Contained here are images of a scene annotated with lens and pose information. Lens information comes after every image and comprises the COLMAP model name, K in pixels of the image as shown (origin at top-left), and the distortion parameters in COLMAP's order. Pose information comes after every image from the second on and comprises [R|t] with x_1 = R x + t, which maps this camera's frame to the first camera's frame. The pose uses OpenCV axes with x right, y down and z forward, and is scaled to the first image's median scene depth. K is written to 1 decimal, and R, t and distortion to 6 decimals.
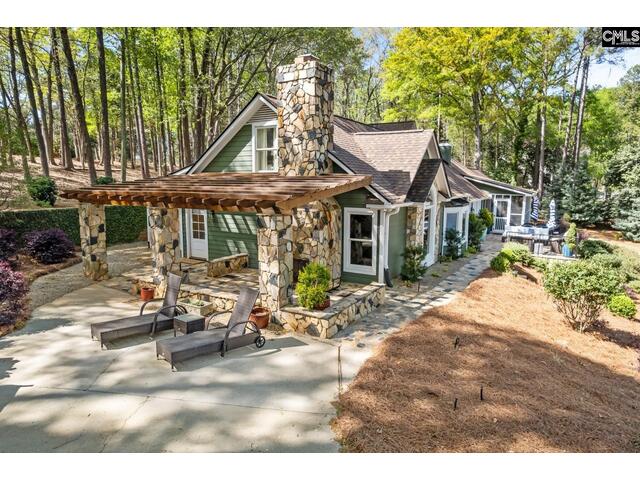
lens RADIAL K [[407.9, 0, 317.0], [0, 407.9, 241.5], [0, 0, 1]] dist [-0.044160, 0.029544]
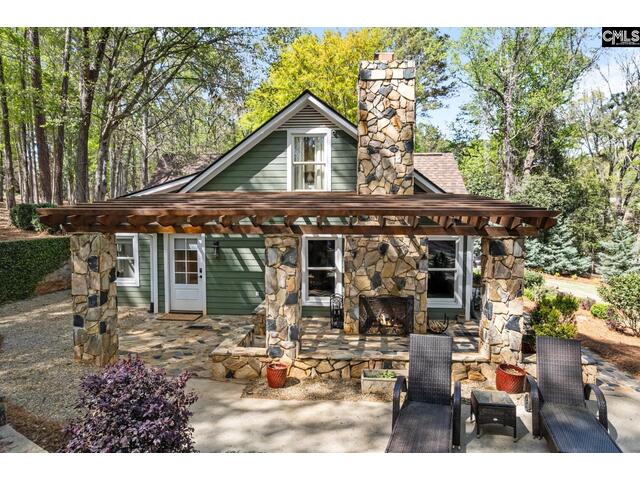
lens RADIAL K [[407.9, 0, 320.6], [0, 407.9, 239.0], [0, 0, 1]] dist [-0.044160, 0.029544]
pose [[0.893325, -0.026242, 0.448644, -0.535237], [0.067422, 0.994821, -0.076060, -0.020340], [-0.444324, 0.098195, 0.890468, 0.345571]]
